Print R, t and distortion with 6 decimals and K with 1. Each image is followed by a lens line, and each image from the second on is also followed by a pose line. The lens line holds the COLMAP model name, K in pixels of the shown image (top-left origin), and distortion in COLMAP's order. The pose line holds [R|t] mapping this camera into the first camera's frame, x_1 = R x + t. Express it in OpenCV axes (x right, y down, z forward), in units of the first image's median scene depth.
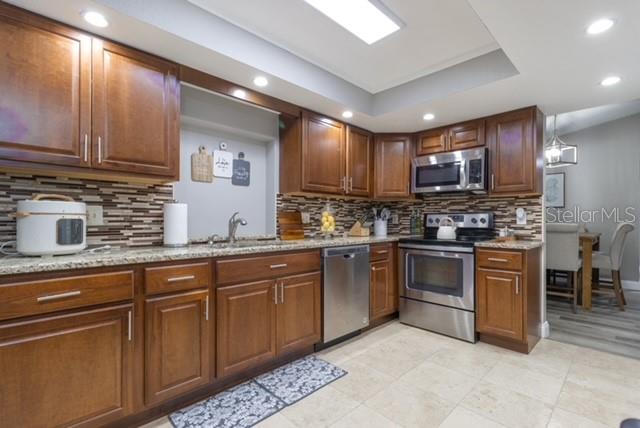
lens RADIAL K [[299.1, 0, 320.0], [0, 299.1, 214.0], [0, 0, 1]] dist [0.001243, 0.000328]
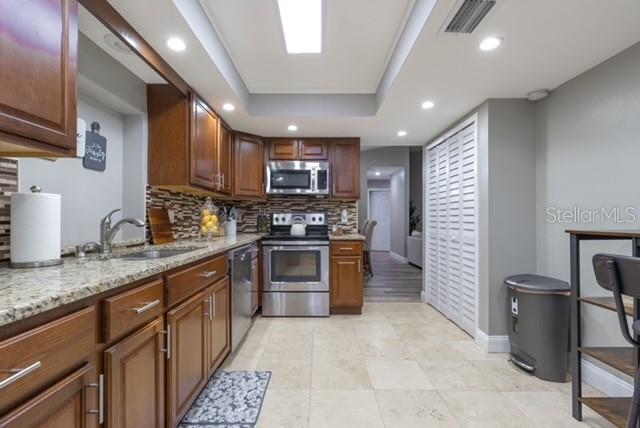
lens RADIAL K [[299.0, 0, 319.4], [0, 299.0, 211.0], [0, 0, 1]] dist [0.001141, 0.000092]
pose [[0.698619, 0.015203, 0.715332, -0.386526], [-0.011511, 0.999884, -0.010008, 0.000517], [-0.715401, -0.001242, 0.698713, 0.139465]]
